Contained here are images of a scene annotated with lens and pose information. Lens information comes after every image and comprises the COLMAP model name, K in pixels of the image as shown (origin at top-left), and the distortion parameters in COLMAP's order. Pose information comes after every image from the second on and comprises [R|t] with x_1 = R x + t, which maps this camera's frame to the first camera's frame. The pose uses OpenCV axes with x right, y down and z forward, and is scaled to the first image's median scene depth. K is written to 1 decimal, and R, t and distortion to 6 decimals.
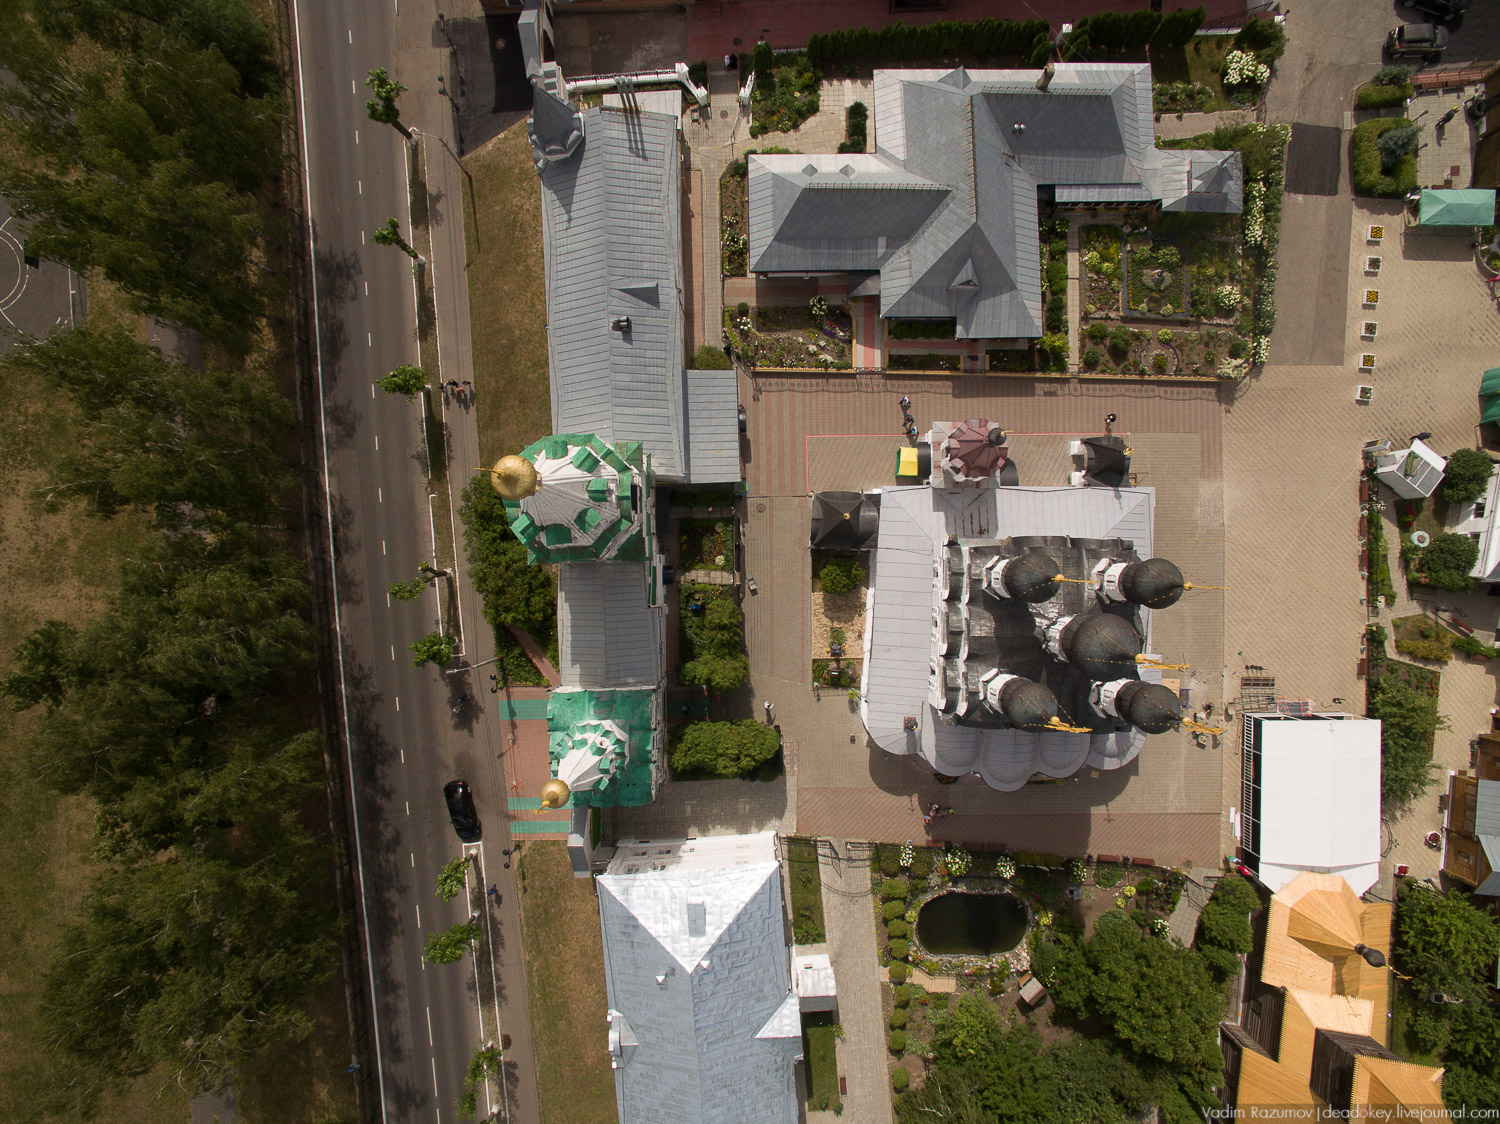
lens RADIAL K [[875.1, 0, 750.0], [0, 875.1, 562.0], [0, 0, 1]] dist [-0.127916, 0.089082]
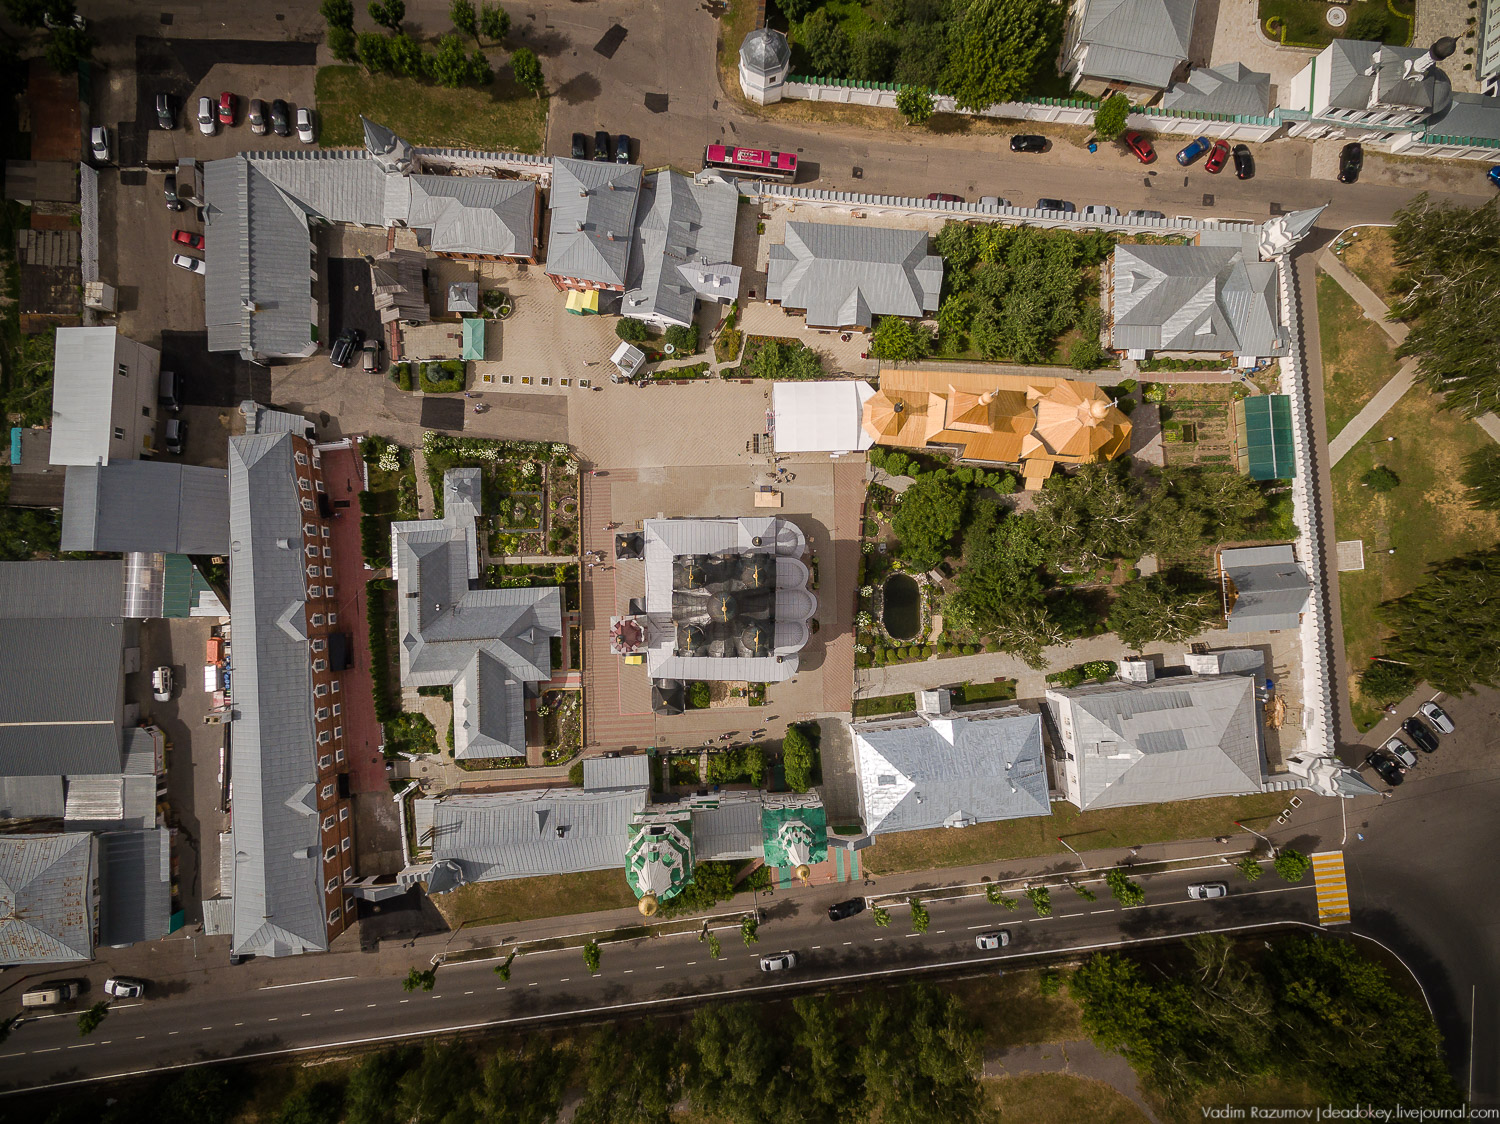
lens RADIAL K [[865.6, 0, 756.4], [0, 865.6, 557.7], [0, 0, 1]] dist [0.001553, -0.000631]
pose [[-0.029856, -0.998943, 0.034963, 0.311097], [0.998934, -0.028586, 0.036258, 0.073346], [-0.035220, 0.036009, 0.998731, -0.744189]]
